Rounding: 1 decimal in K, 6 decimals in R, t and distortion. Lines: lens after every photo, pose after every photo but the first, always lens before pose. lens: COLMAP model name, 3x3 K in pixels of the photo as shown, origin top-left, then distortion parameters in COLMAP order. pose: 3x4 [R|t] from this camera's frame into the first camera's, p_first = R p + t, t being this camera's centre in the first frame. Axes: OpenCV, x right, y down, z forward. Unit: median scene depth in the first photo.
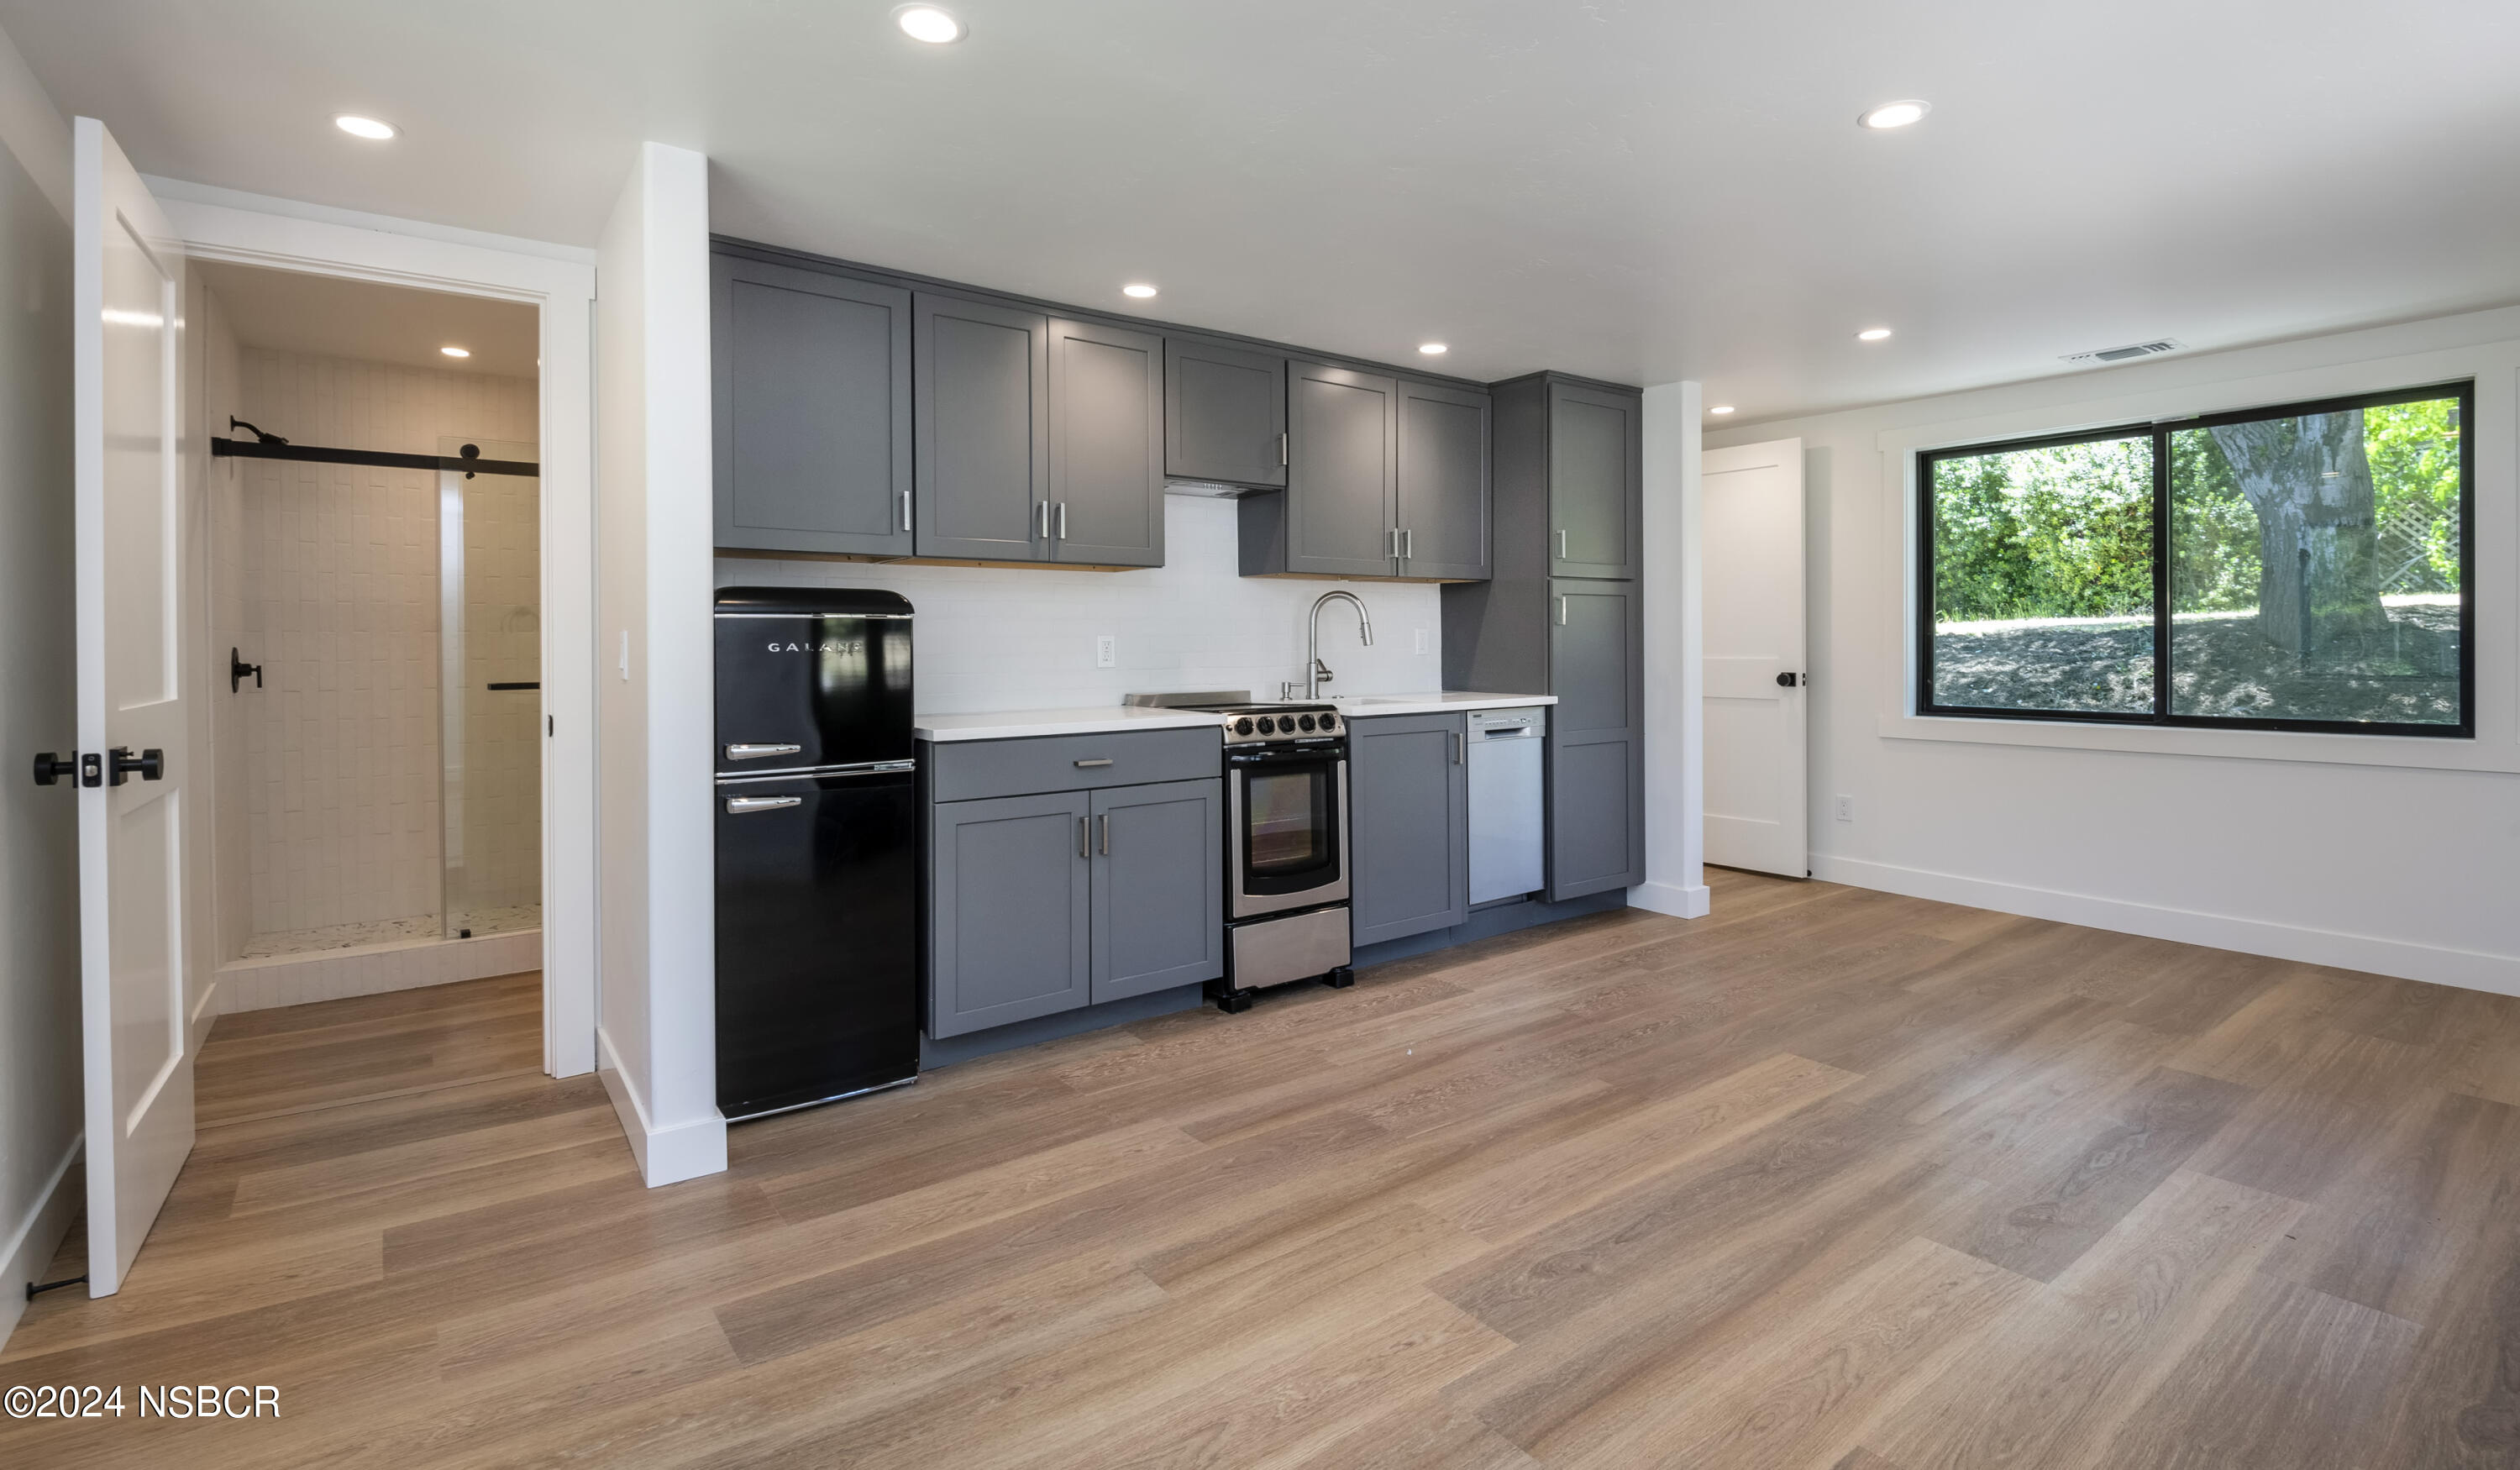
lens RADIAL K [[1140.2, 0, 1261.9], [0, 1140.2, 648.6], [0, 0, 1]] dist [-0.034840, 0.000859]
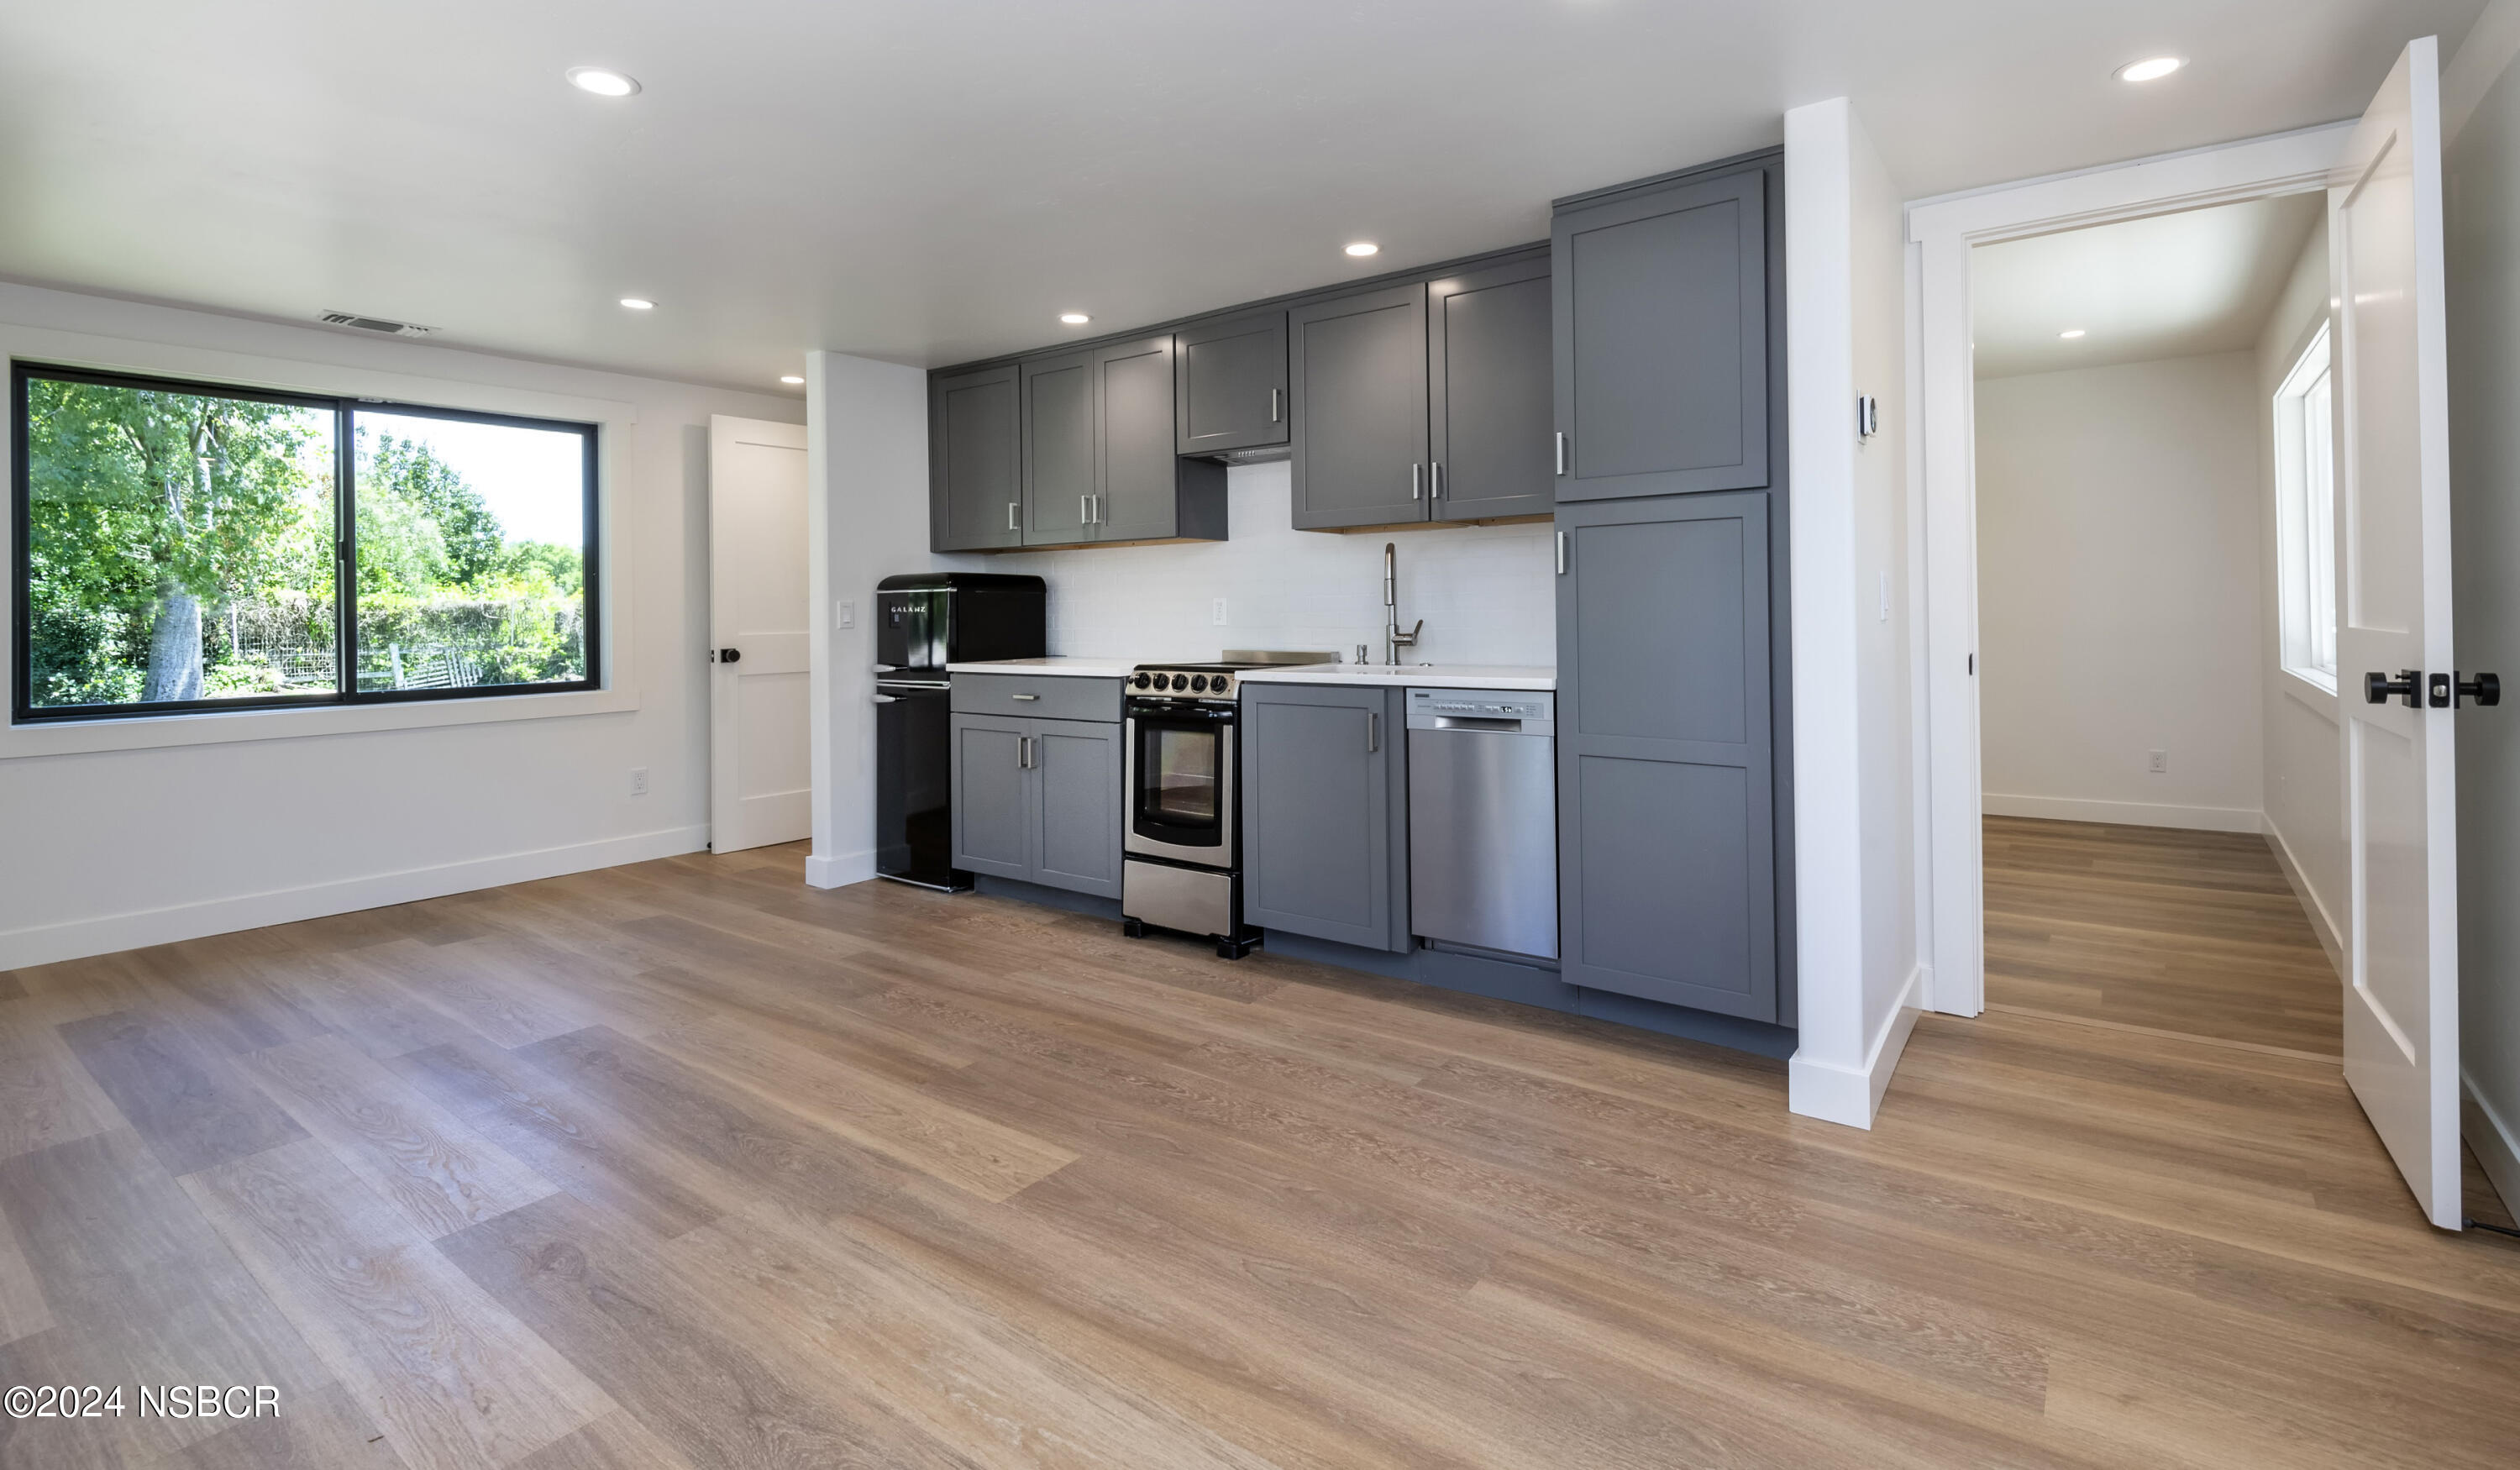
lens RADIAL K [[1129.2, 0, 1261.9], [0, 1129.2, 603.5], [0, 0, 1]] dist [-0.008079, -0.001032]
pose [[0.315408, 0.000092, -0.948956, 1.059677], [0.004269, 0.999990, 0.001516, -0.007382], [0.948946, -0.004529, 0.315405, 0.770217]]
